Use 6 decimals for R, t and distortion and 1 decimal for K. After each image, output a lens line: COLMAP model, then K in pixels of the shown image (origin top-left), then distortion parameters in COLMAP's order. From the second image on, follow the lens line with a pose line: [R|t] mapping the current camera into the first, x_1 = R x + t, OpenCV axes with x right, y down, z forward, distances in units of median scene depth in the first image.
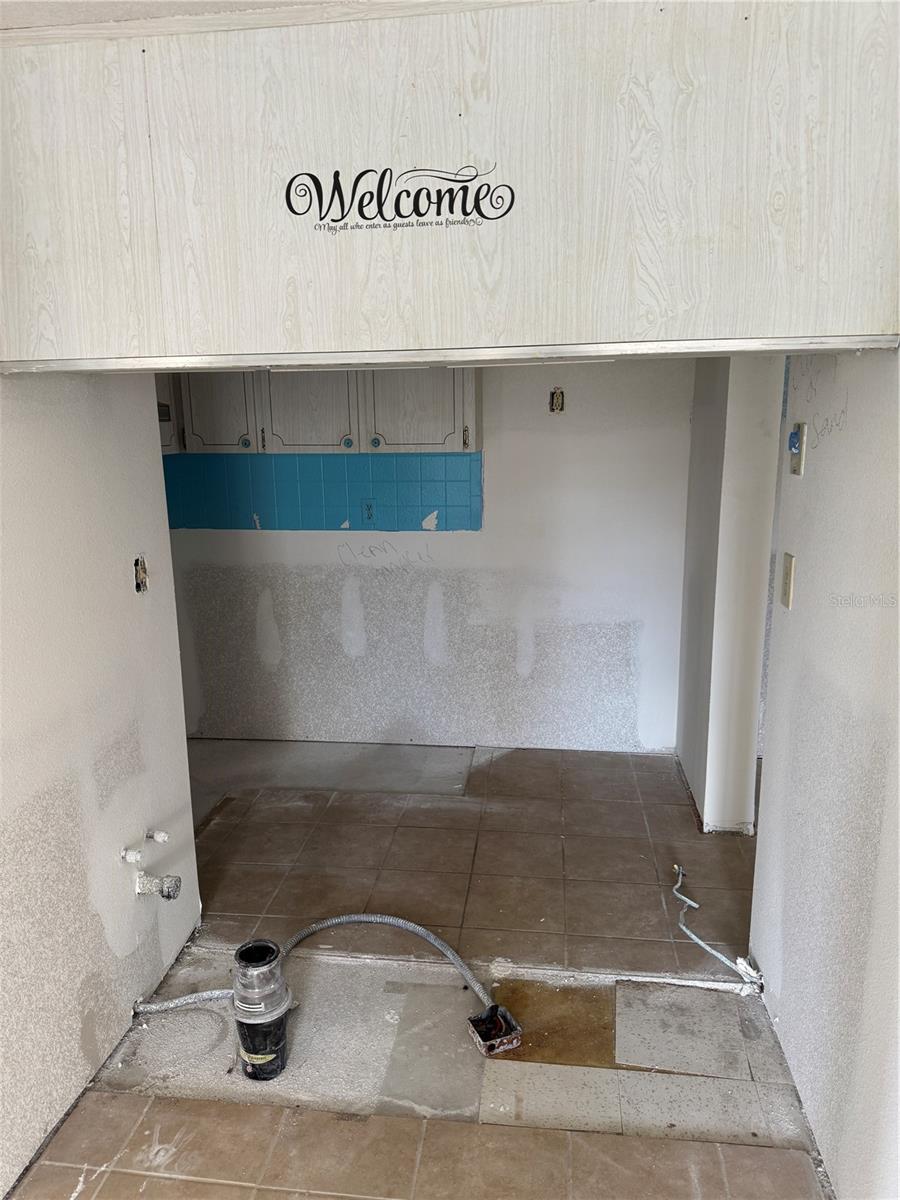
lens RADIAL K [[850.5, 0, 441.7], [0, 850.5, 612.2], [0, 0, 1]] dist [0.055907, -0.066356]
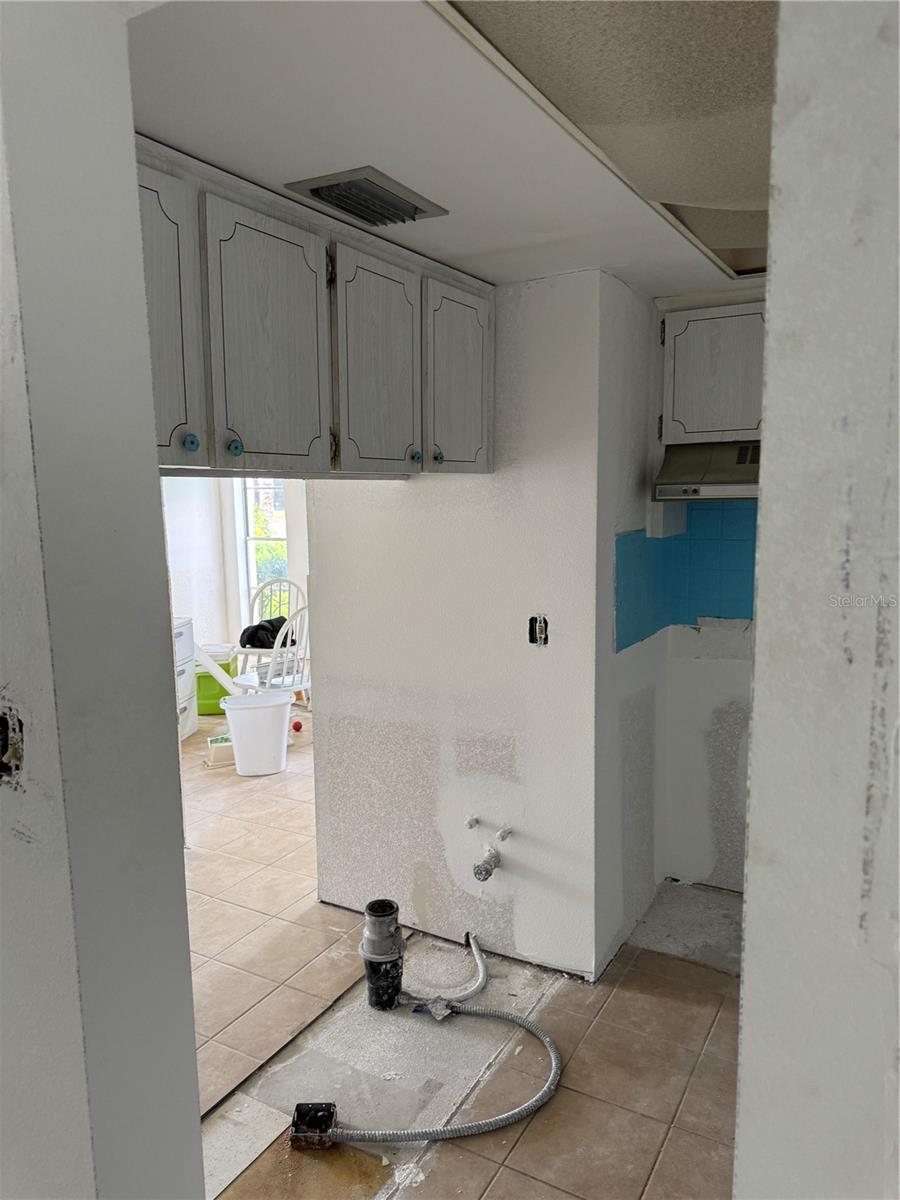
lens RADIAL K [[850.5, 0, 444.8], [0, 850.5, 605.8], [0, 0, 1]] dist [0.055907, -0.066356]
pose [[-0.392623, 0.145231, -0.908160, 0.518320], [-0.174164, 0.957845, 0.228473, -0.216263], [0.903058, 0.247873, -0.350778, 0.848632]]
